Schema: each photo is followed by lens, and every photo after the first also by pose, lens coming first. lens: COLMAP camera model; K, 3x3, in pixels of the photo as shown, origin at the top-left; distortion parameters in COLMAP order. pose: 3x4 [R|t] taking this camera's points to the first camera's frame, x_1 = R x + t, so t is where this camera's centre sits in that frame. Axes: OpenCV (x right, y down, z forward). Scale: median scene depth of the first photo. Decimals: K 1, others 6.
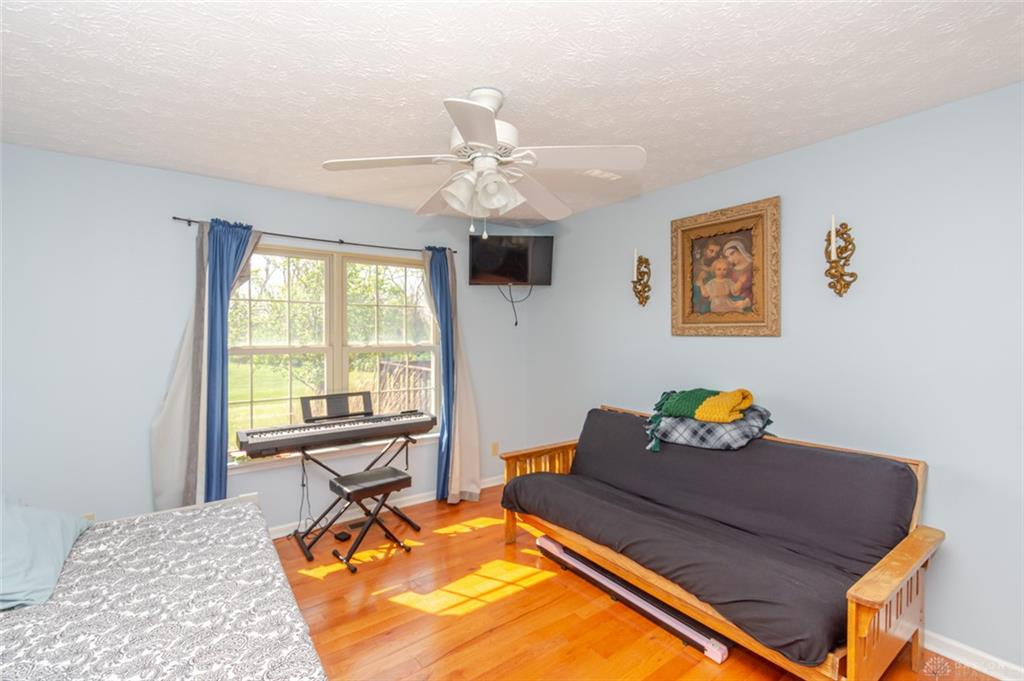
lens RADIAL K [[460.8, 0, 502.4], [0, 460.8, 337.0], [0, 0, 1]] dist [0.000364, -0.001512]
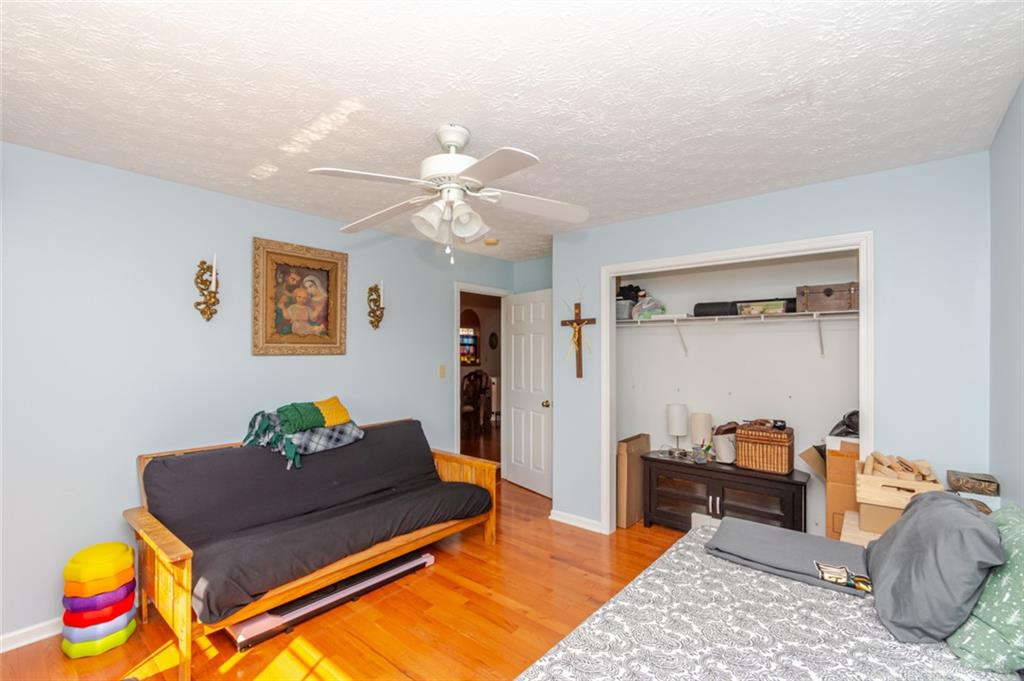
lens RADIAL K [[460.8, 0, 500.9], [0, 460.8, 344.8], [0, 0, 1]] dist [0.000364, -0.001512]
pose [[-0.263754, 0.011890, 0.964517, -0.785173], [0.004905, 0.999928, -0.010985, -0.012849], [-0.964578, 0.001834, -0.263793, 0.839780]]
